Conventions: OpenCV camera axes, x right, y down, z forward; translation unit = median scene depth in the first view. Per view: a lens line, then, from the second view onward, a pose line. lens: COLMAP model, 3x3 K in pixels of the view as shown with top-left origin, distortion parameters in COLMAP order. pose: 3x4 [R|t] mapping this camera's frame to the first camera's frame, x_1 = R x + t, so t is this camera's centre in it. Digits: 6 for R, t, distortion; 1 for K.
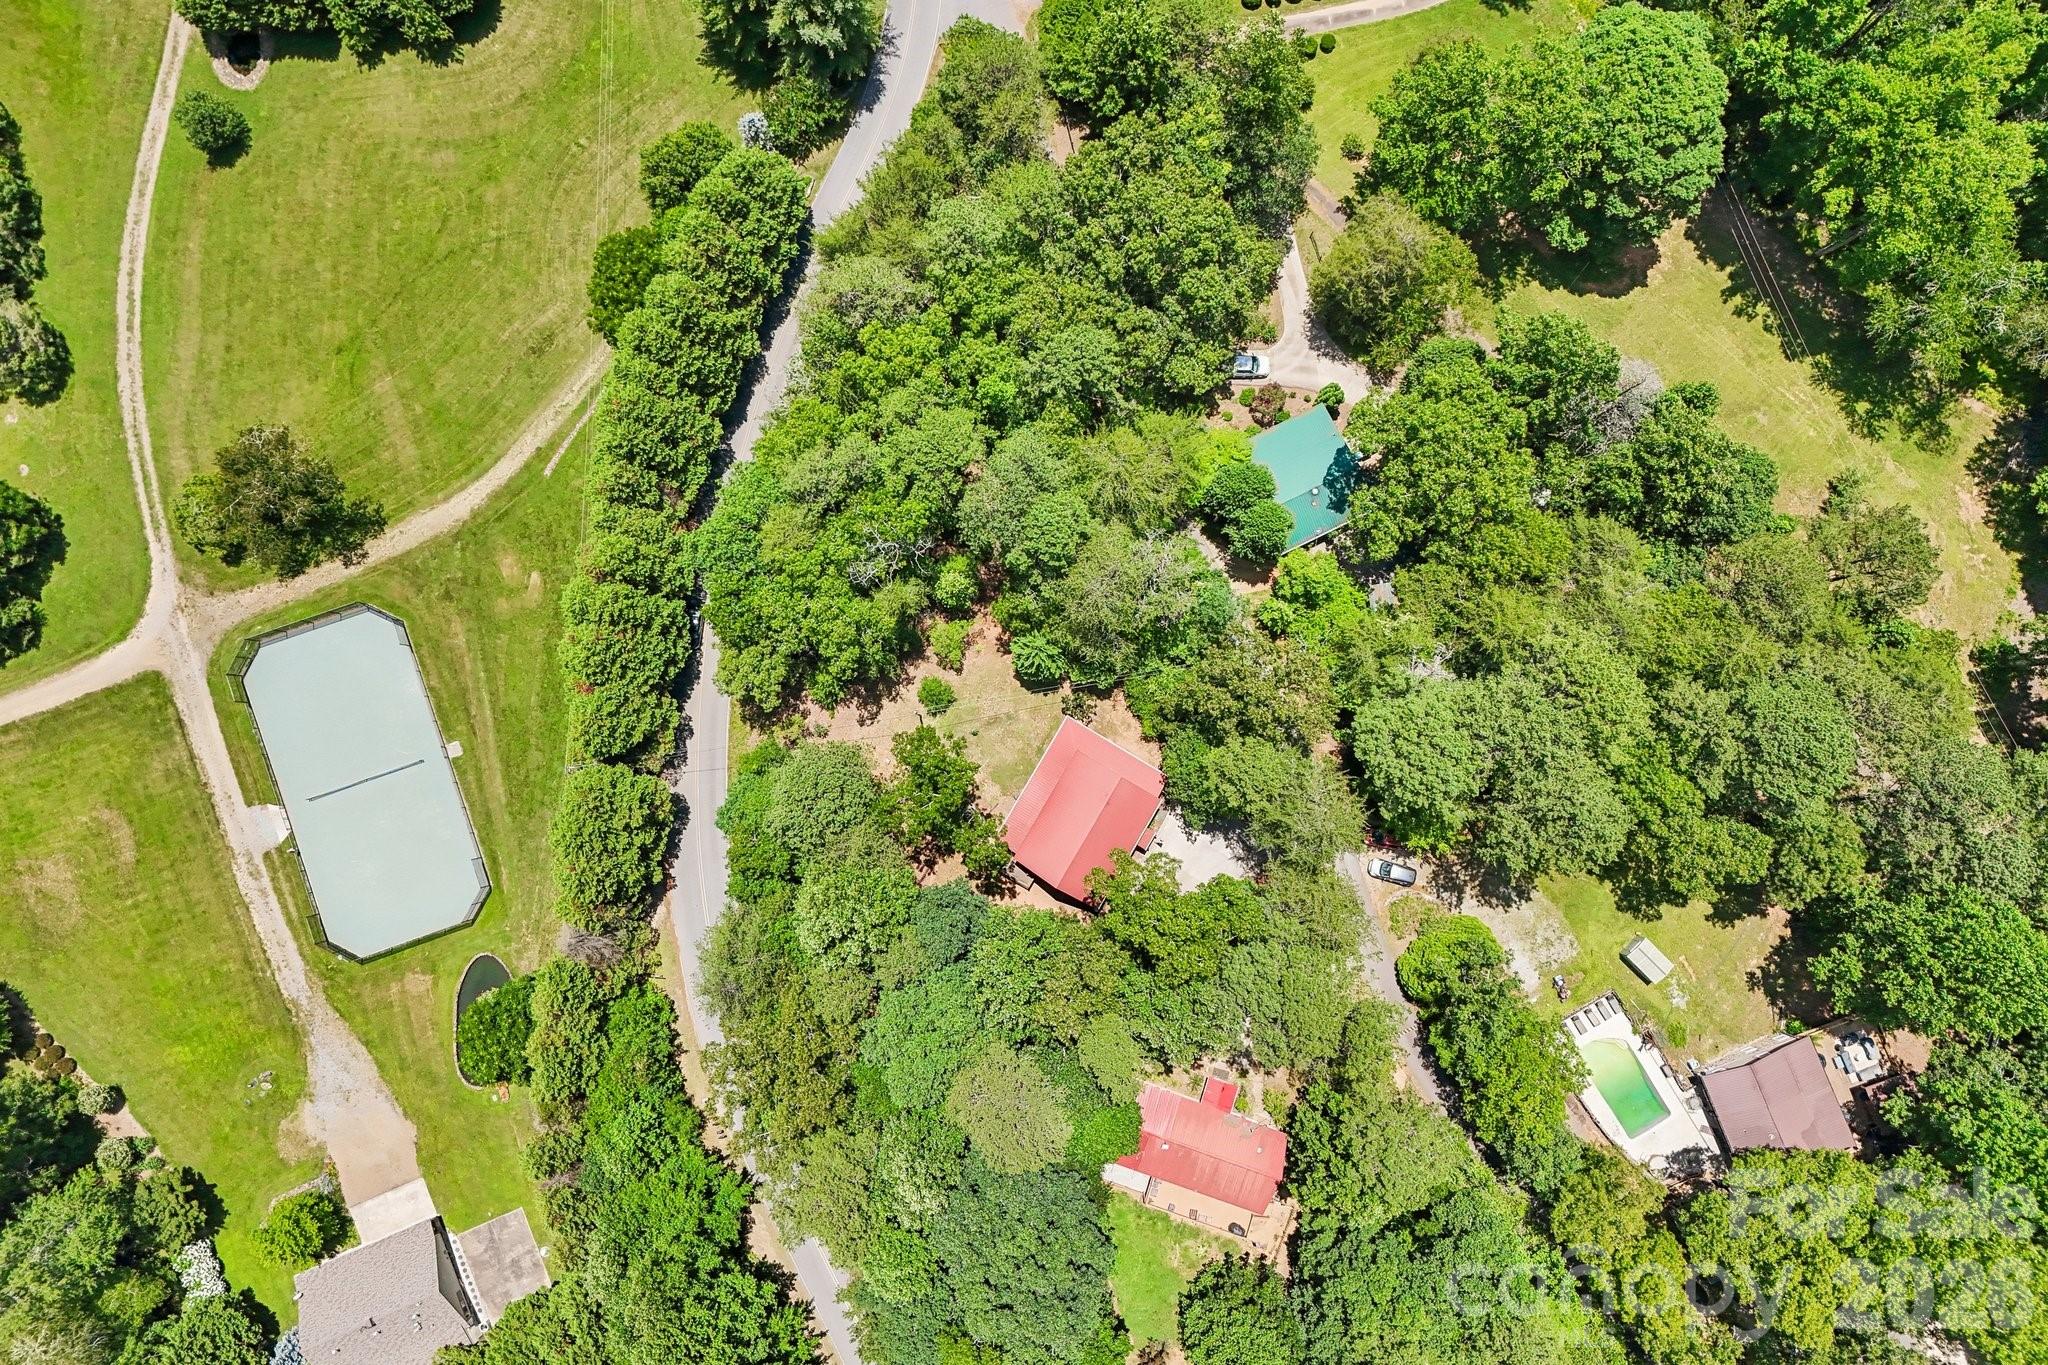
lens RADIAL K [[1491.6, 0, 1025.9], [0, 1491.6, 659.9], [0, 0, 1]] dist [0.097773, -0.055054]
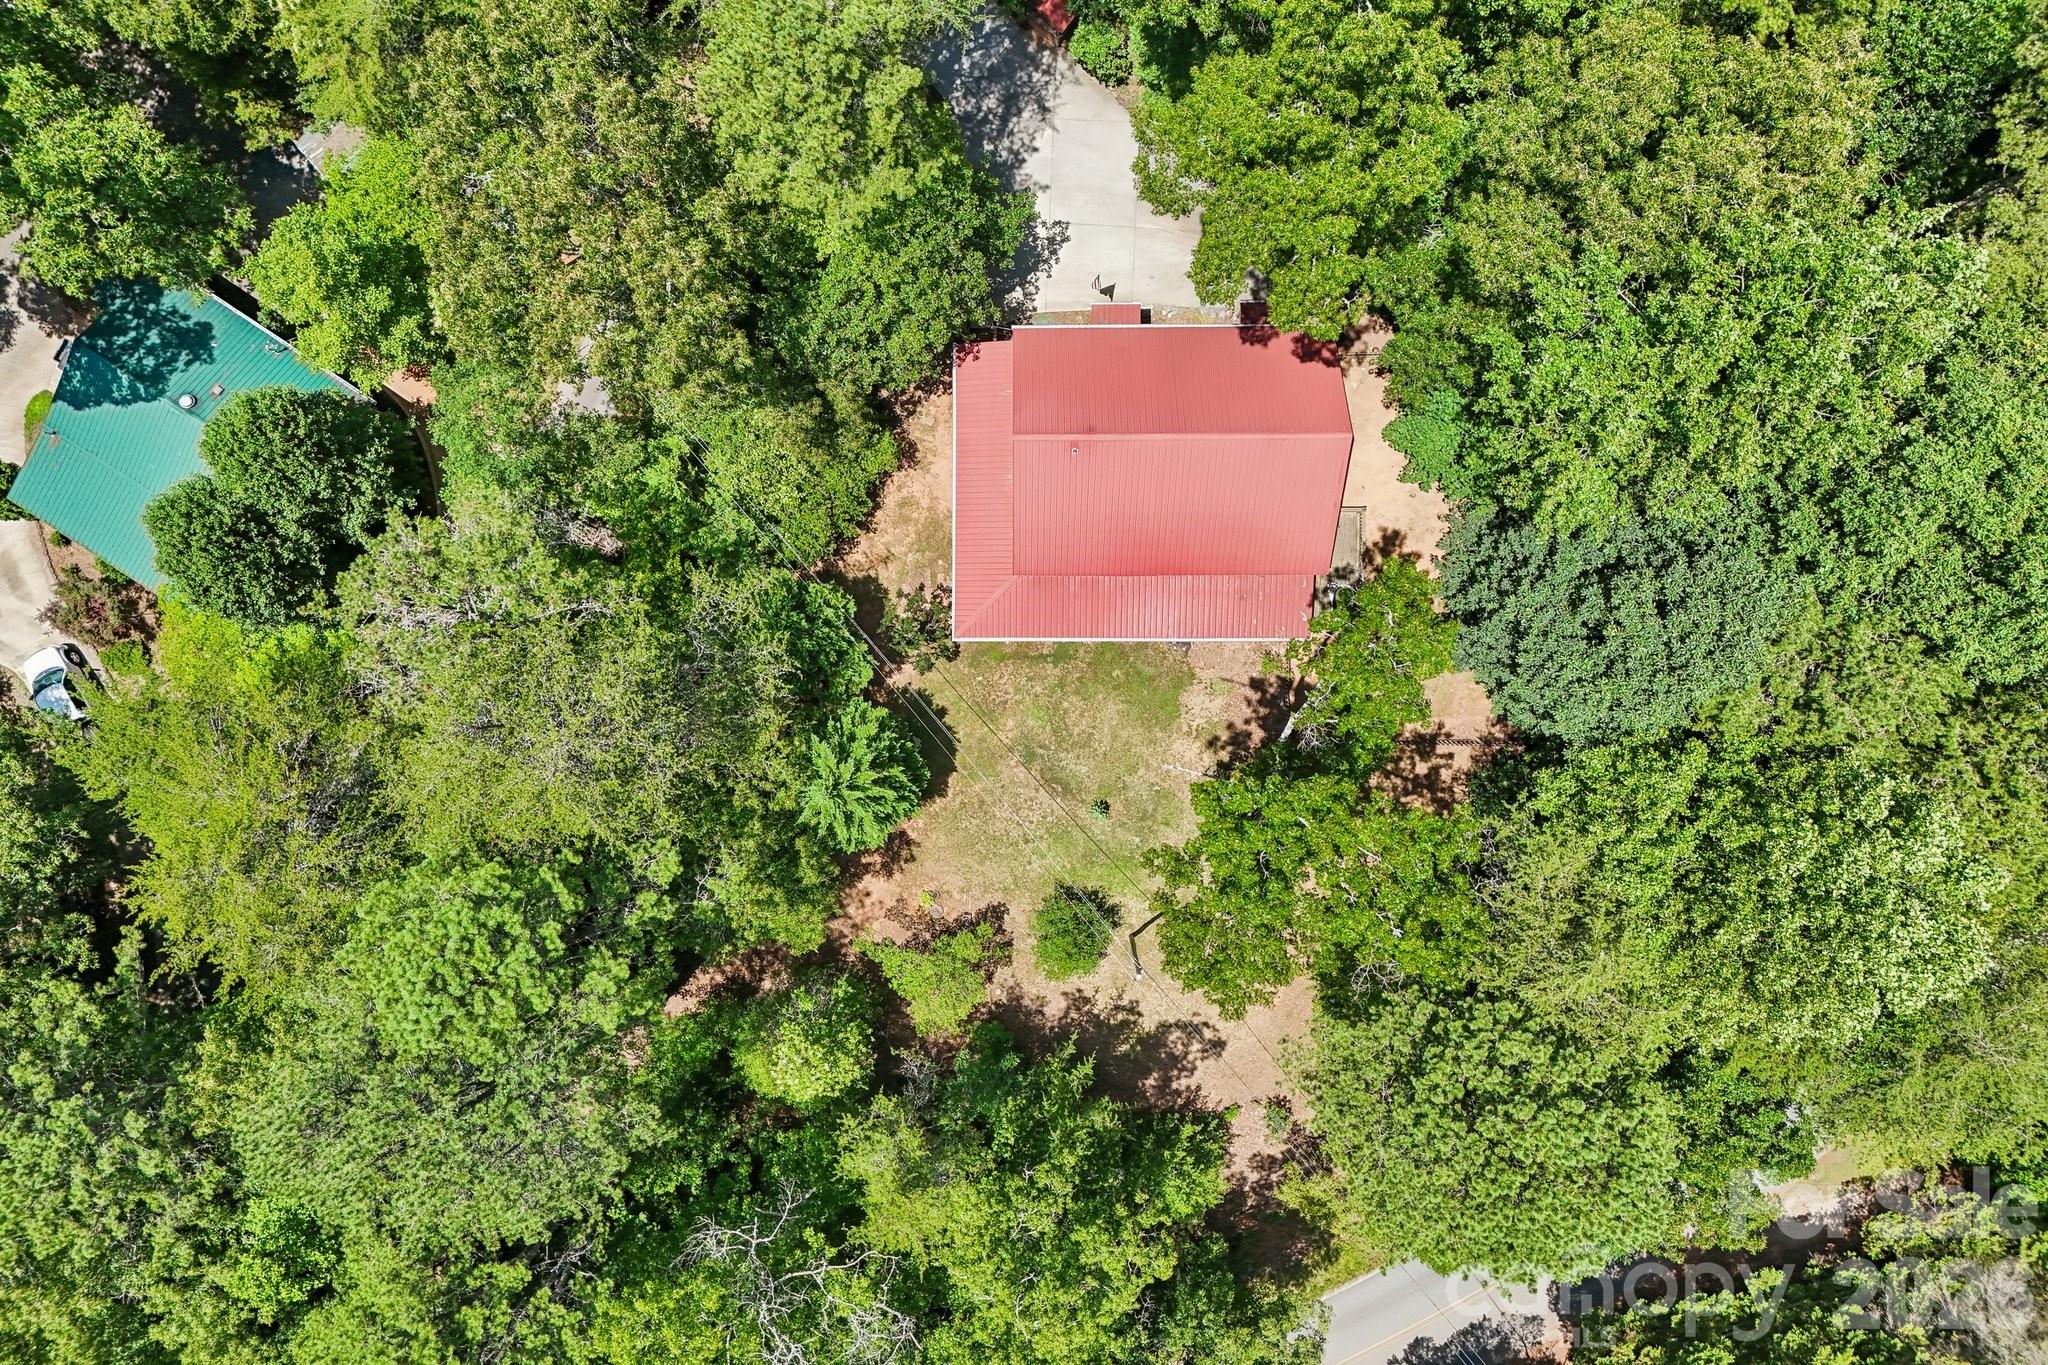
lens RADIAL K [[1491.6, 0, 1025.9], [0, 1491.6, 659.9], [0, 0, 1]] dist [0.097773, -0.055054]
pose [[-0.507221, -0.861343, 0.028557, 0.001794], [0.861617, -0.506112, 0.038296, 0.035540], [-0.018533, 0.044030, 0.998858, 0.580904]]
